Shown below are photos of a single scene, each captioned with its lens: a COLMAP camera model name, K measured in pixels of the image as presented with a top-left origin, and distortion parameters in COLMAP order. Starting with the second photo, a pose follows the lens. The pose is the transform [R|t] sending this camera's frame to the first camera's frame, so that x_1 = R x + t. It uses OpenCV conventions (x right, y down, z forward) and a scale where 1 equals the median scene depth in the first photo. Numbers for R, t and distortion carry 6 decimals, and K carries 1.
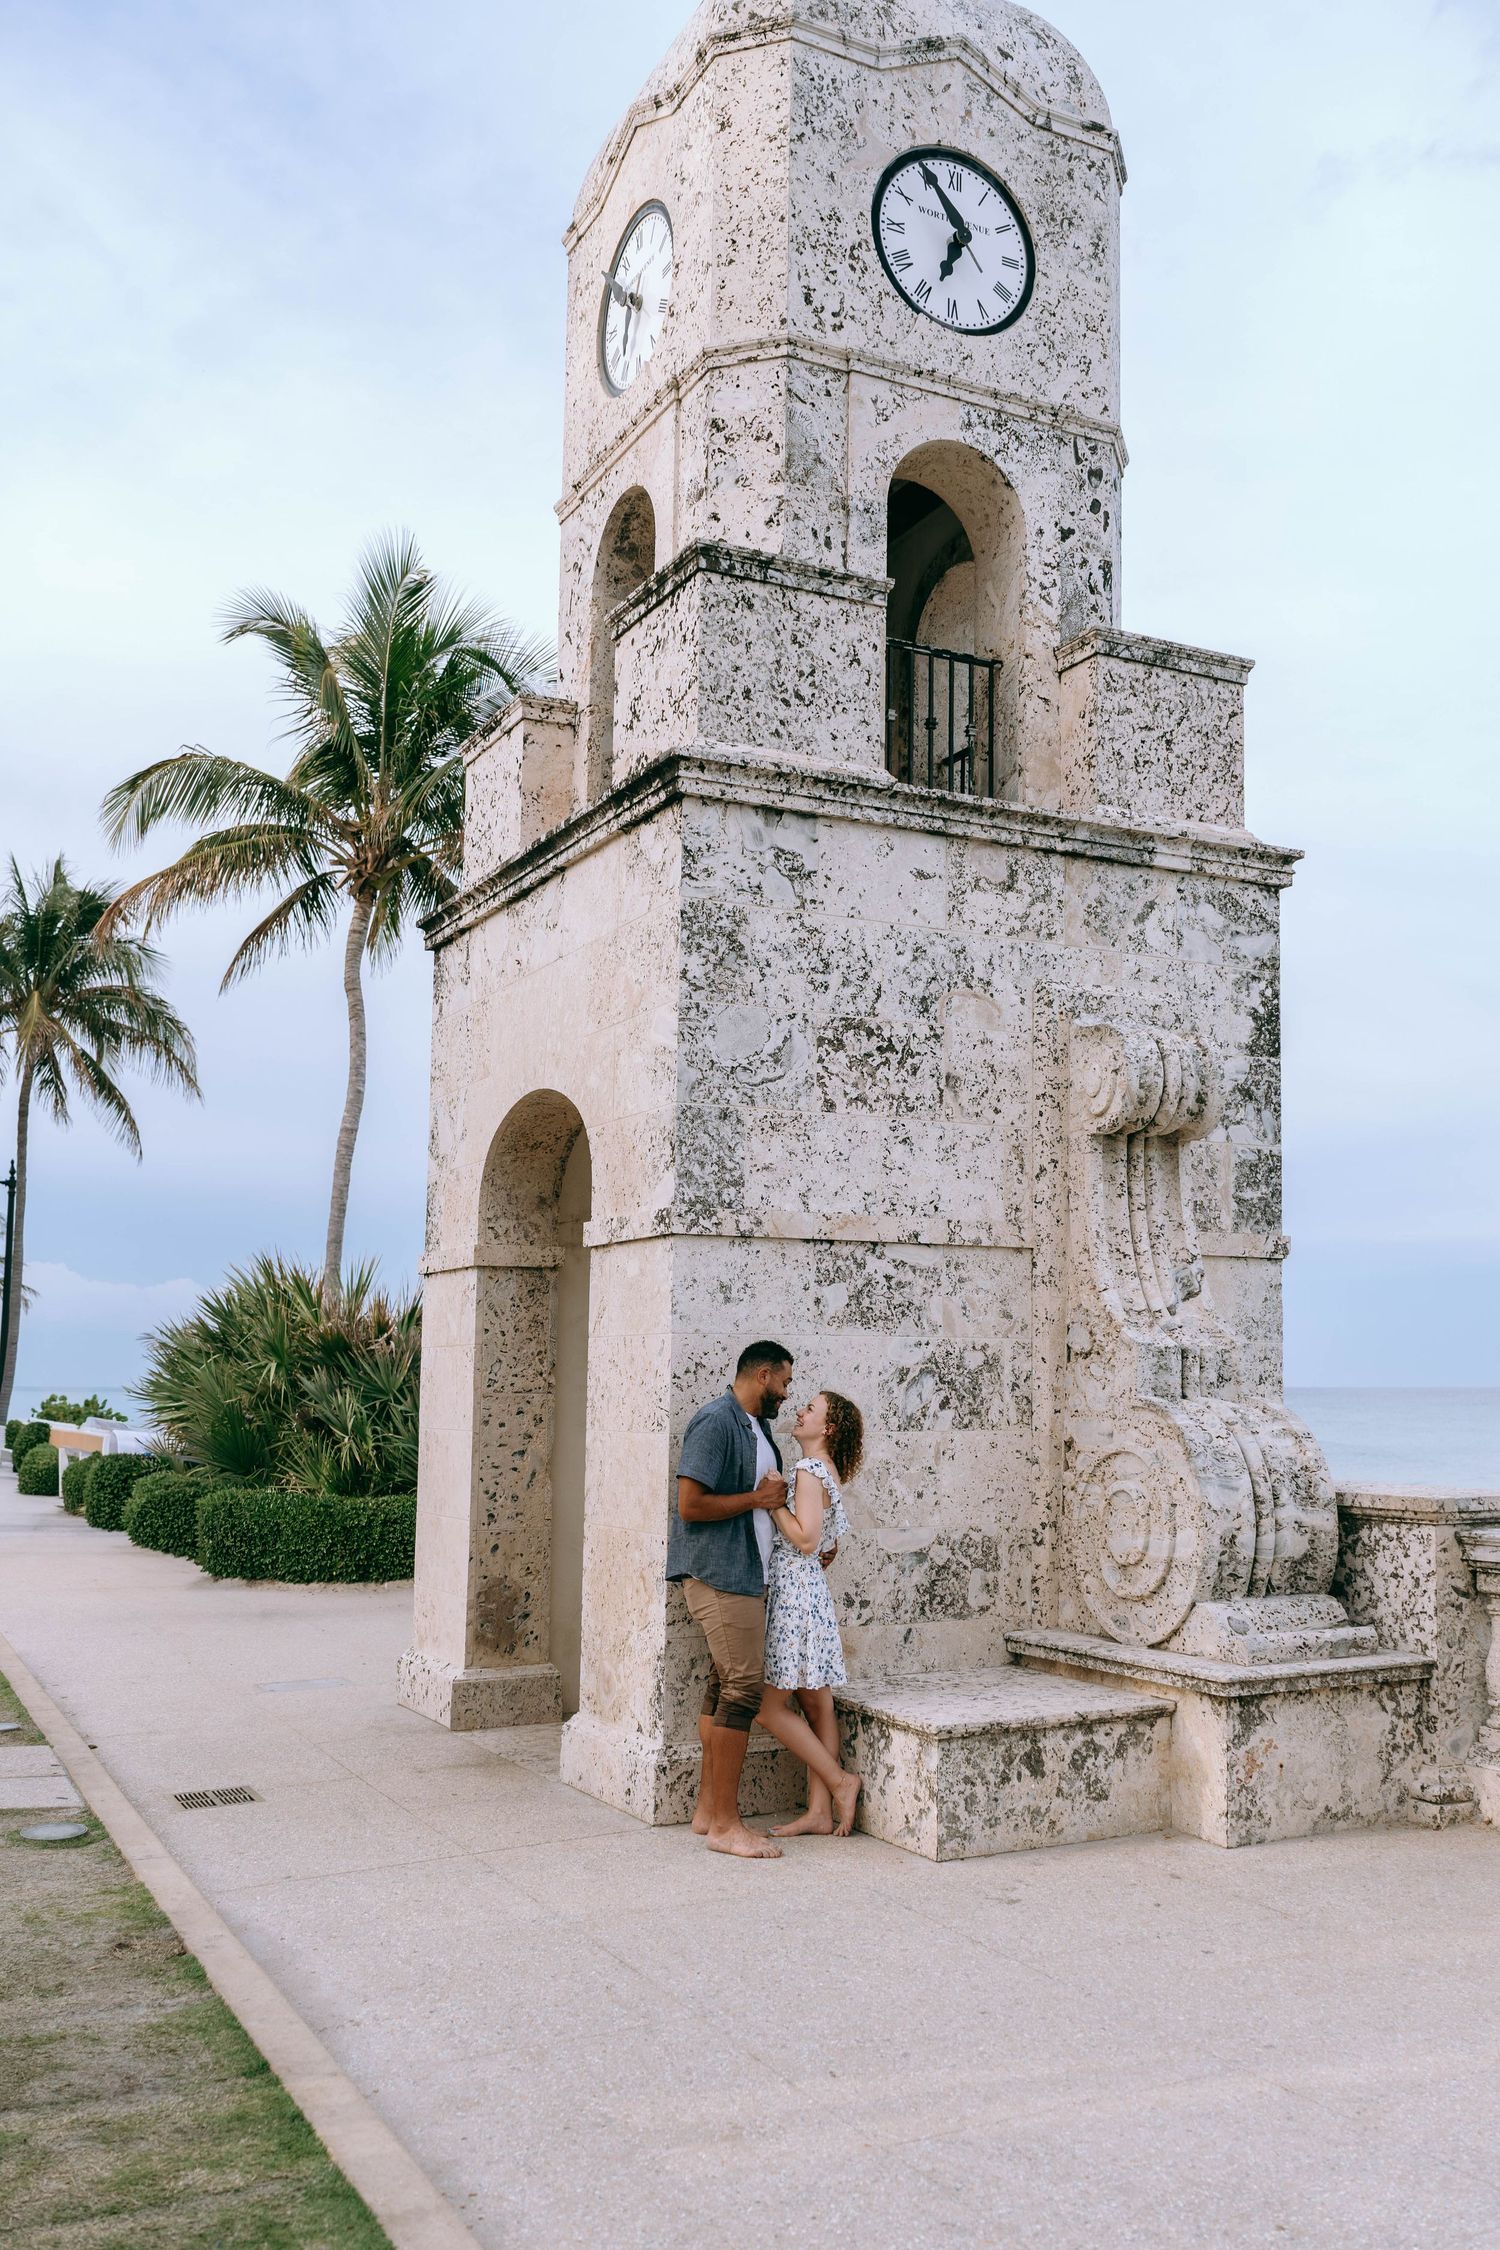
lens RADIAL K [[1830.1, 0, 750.0], [0, 1830.1, 1125.0], [0, 0, 1]] dist [-0.013846, 0.005378]
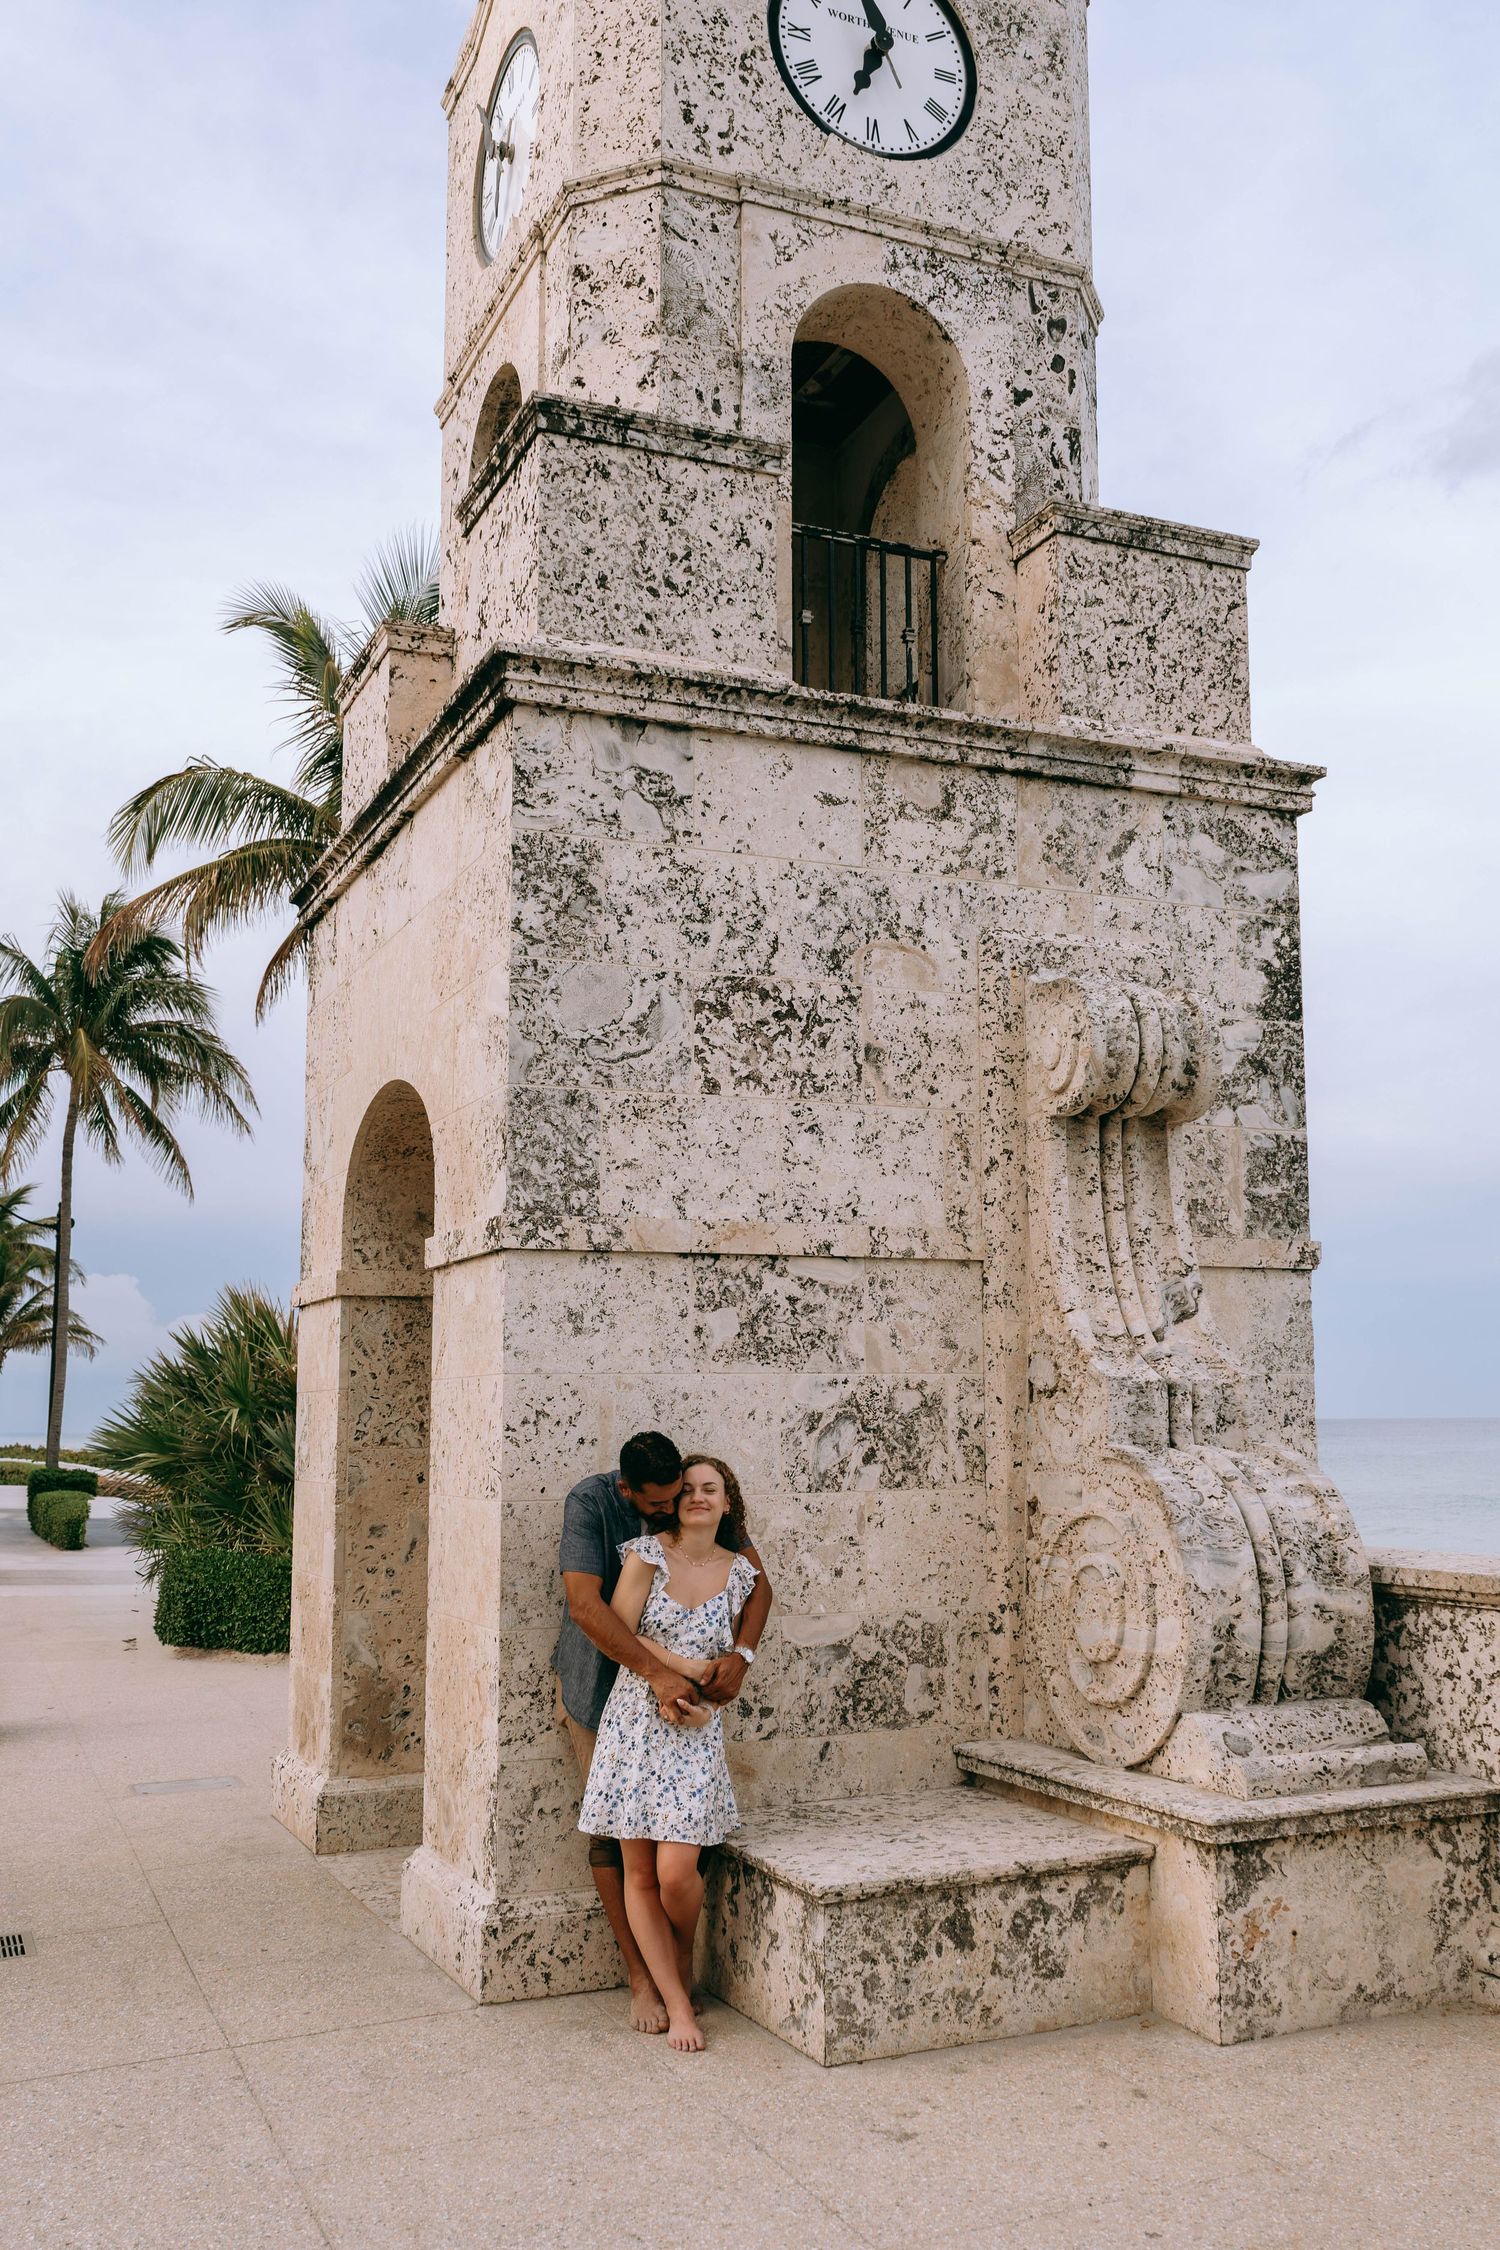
lens RADIAL K [[1830.1, 0, 750.0], [0, 1830.1, 1125.0], [0, 0, 1]] dist [-0.013846, 0.005378]
pose [[0.997702, -0.022959, -0.063749, 0.107263], [0.021738, 0.999568, -0.019783, 0.021959], [0.064175, 0.018352, 0.997770, 0.195395]]
